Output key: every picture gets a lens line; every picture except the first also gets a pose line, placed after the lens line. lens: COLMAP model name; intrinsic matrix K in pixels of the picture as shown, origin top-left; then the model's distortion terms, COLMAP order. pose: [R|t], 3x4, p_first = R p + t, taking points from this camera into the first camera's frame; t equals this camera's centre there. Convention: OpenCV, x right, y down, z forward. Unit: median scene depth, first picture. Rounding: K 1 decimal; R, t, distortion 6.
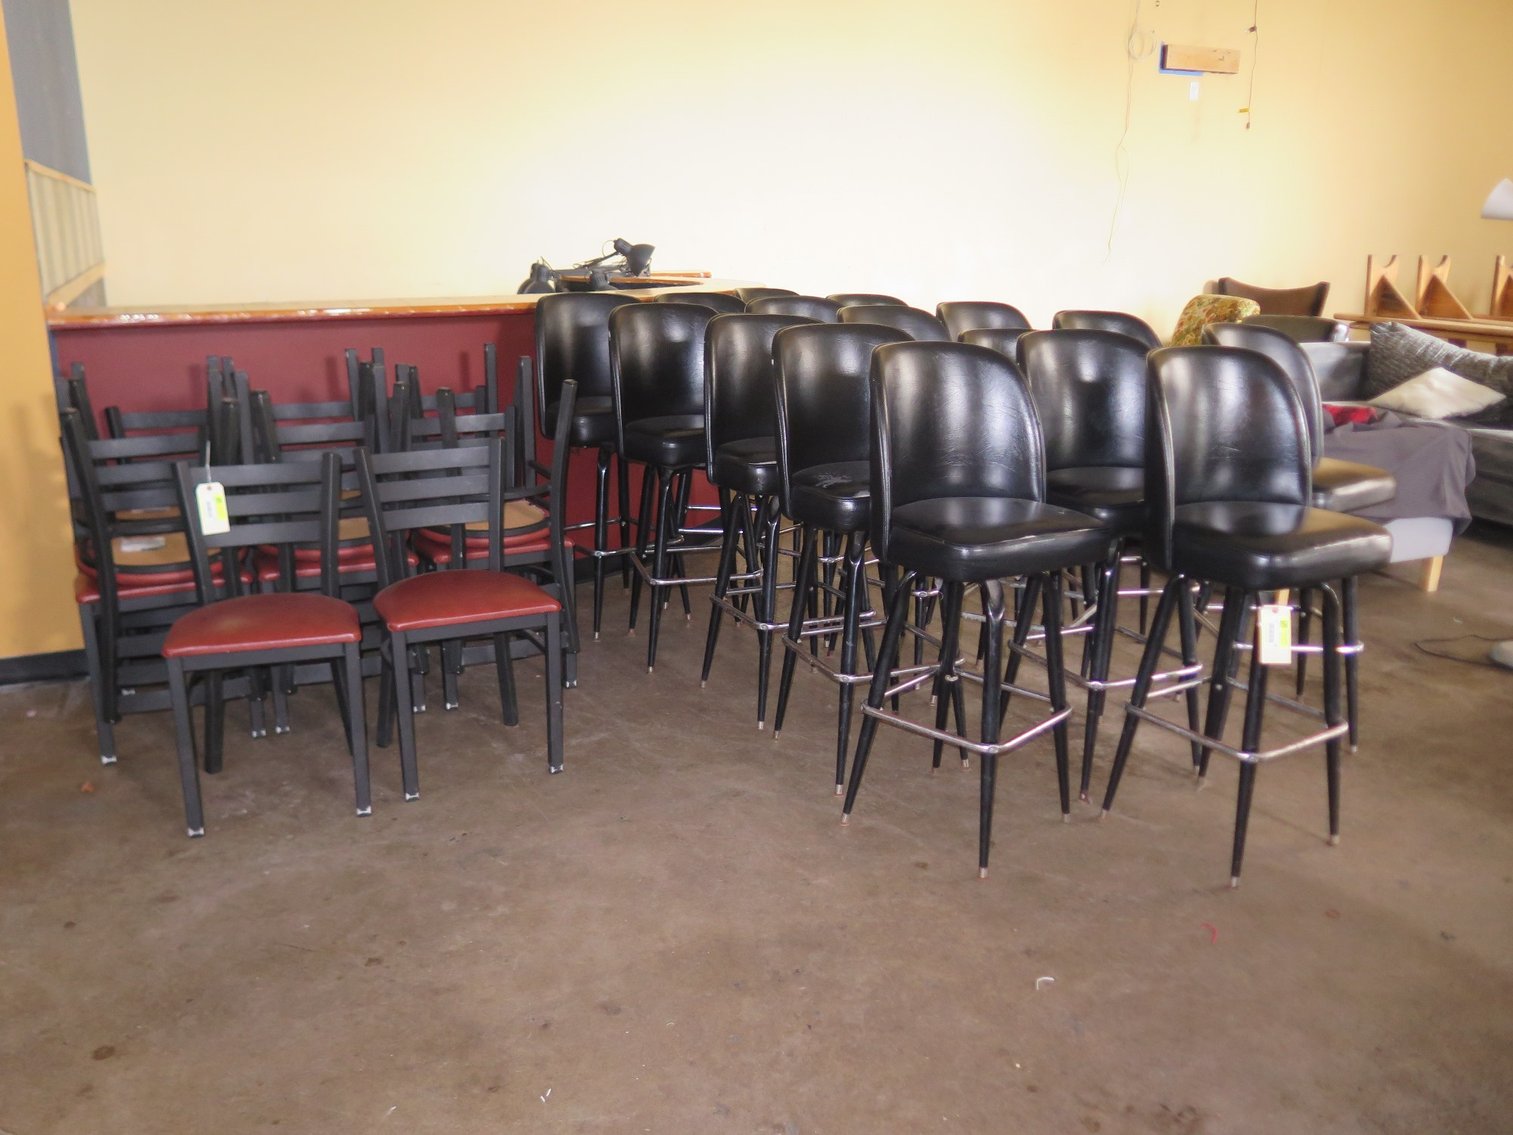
lens RADIAL K [[1236.1, 0, 756.5], [0, 1236.1, 567.5], [0, 0, 1]] dist [-0.055034, -0.005704]
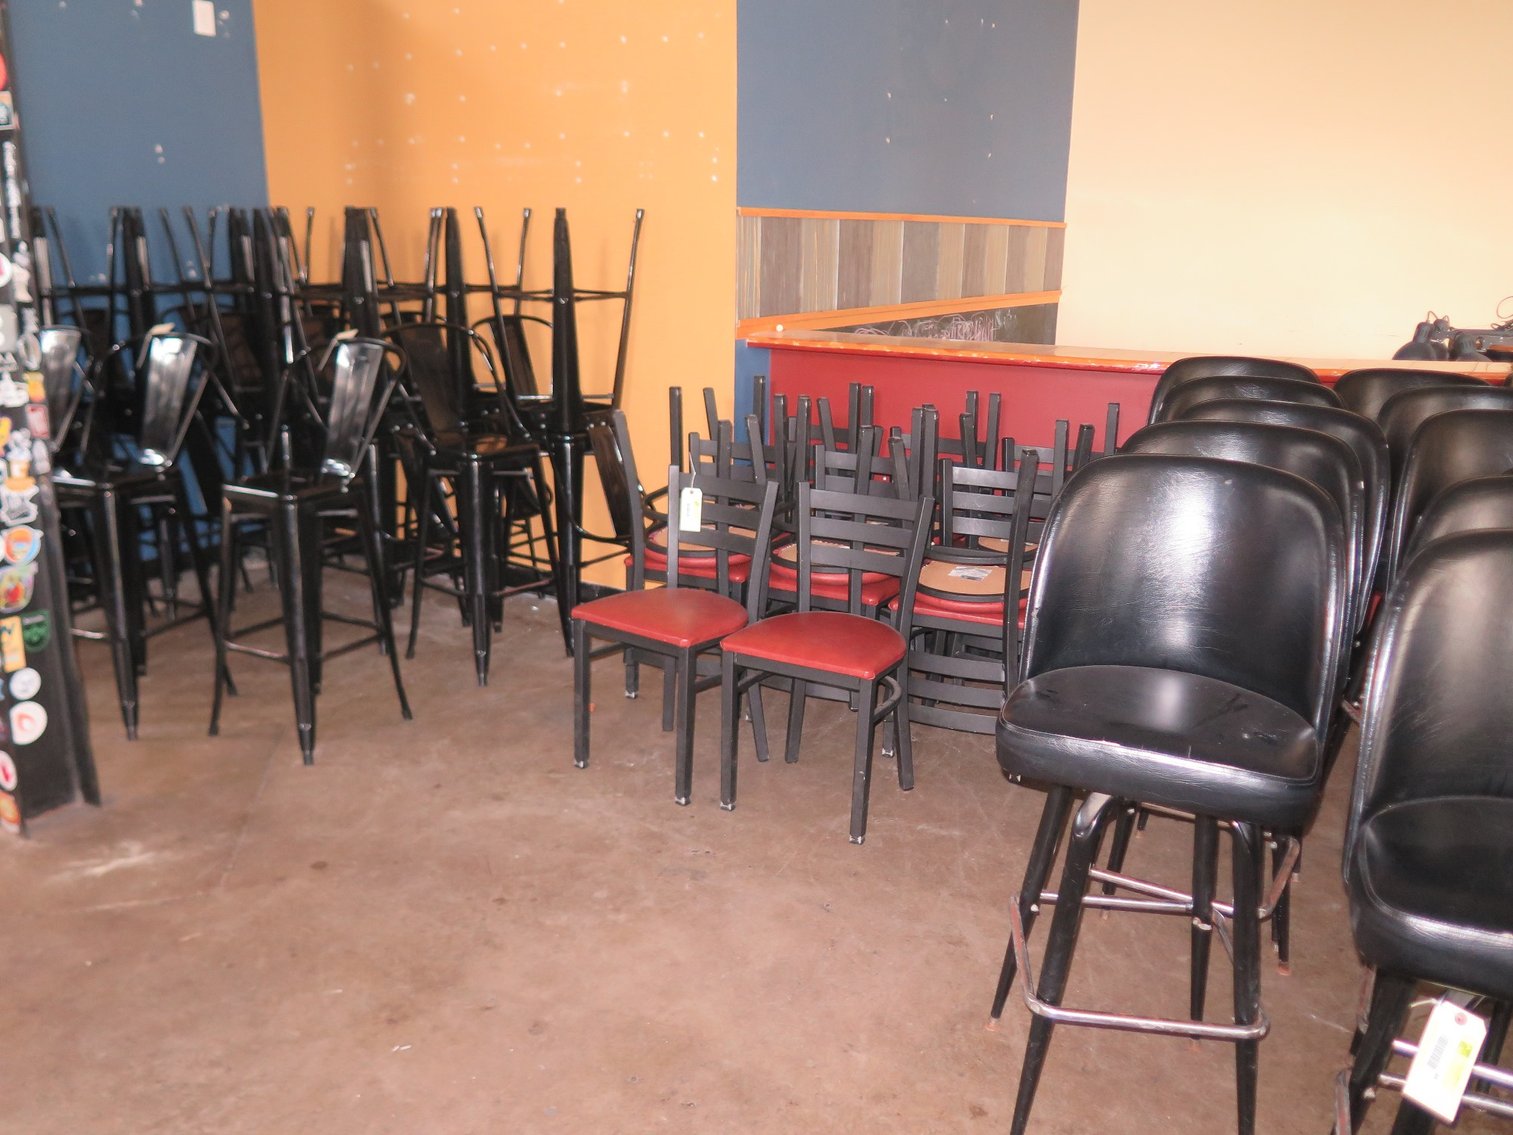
lens RADIAL K [[1264.4, 0, 756.5], [0, 1264.4, 567.5], [0, 0, 1]] dist [-0.006944, -0.008366]
pose [[0.576253, 0.213848, -0.788797, 0.628858], [-0.238567, 0.967138, 0.087913, -0.132229], [0.781676, 0.137521, 0.608334, 0.366909]]
